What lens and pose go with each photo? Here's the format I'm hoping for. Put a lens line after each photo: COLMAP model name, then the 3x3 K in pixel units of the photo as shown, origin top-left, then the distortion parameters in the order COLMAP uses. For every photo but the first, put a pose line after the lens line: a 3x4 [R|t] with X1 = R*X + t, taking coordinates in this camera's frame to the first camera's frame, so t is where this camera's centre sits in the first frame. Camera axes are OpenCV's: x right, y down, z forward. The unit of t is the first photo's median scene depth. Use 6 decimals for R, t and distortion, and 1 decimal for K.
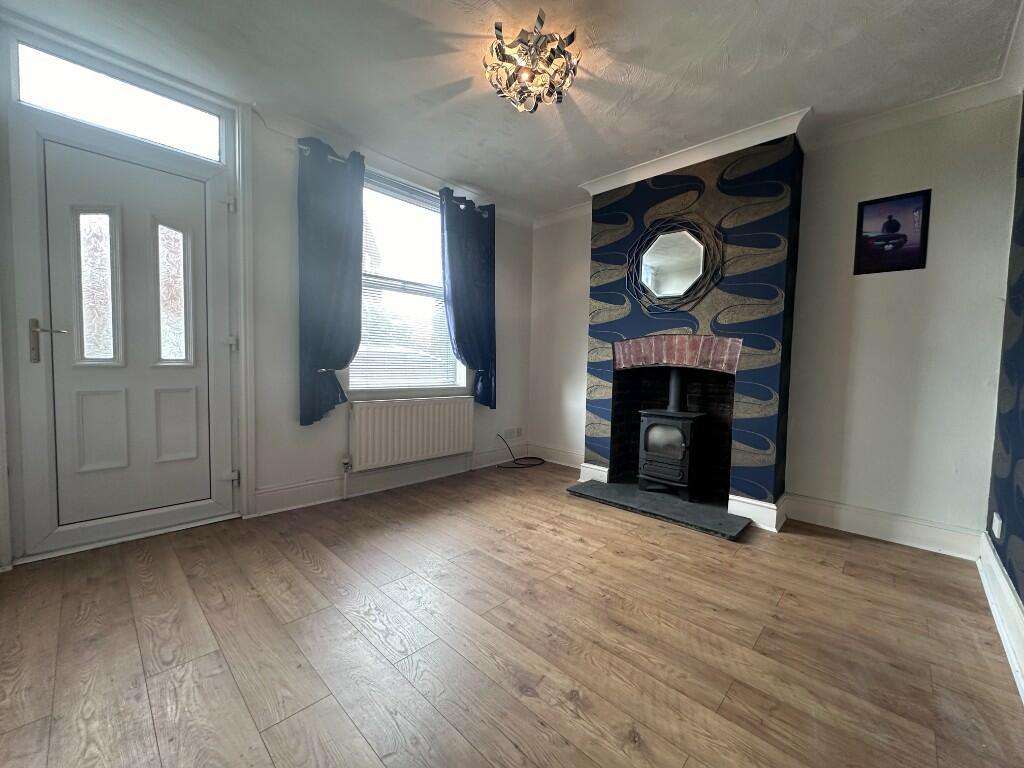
lens RADIAL K [[409.9, 0, 512.0], [0, 409.9, 384.0], [0, 0, 1]] dist [-0.002054, -0.000156]
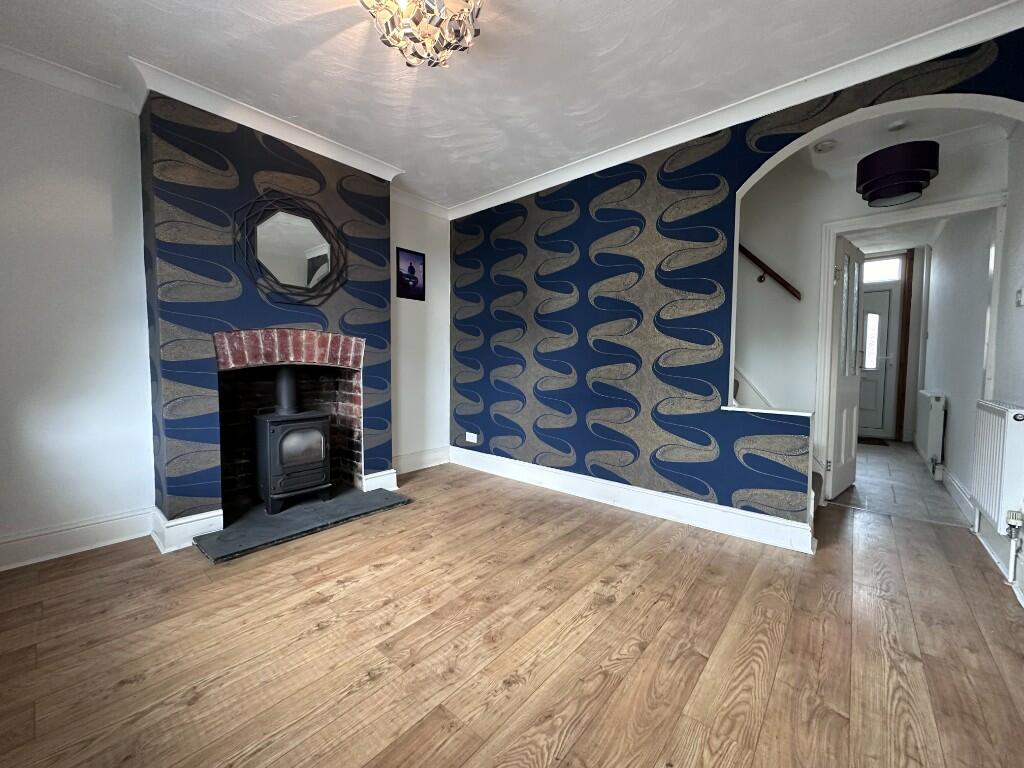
lens RADIAL K [[409.9, 0, 512.0], [0, 409.9, 384.0], [0, 0, 1]] dist [-0.002054, -0.000156]
pose [[-0.062105, -0.083814, 0.994544, -0.612713], [0.043036, 0.995316, 0.086567, -0.065059], [-0.997141, 0.048177, -0.058207, 0.656357]]
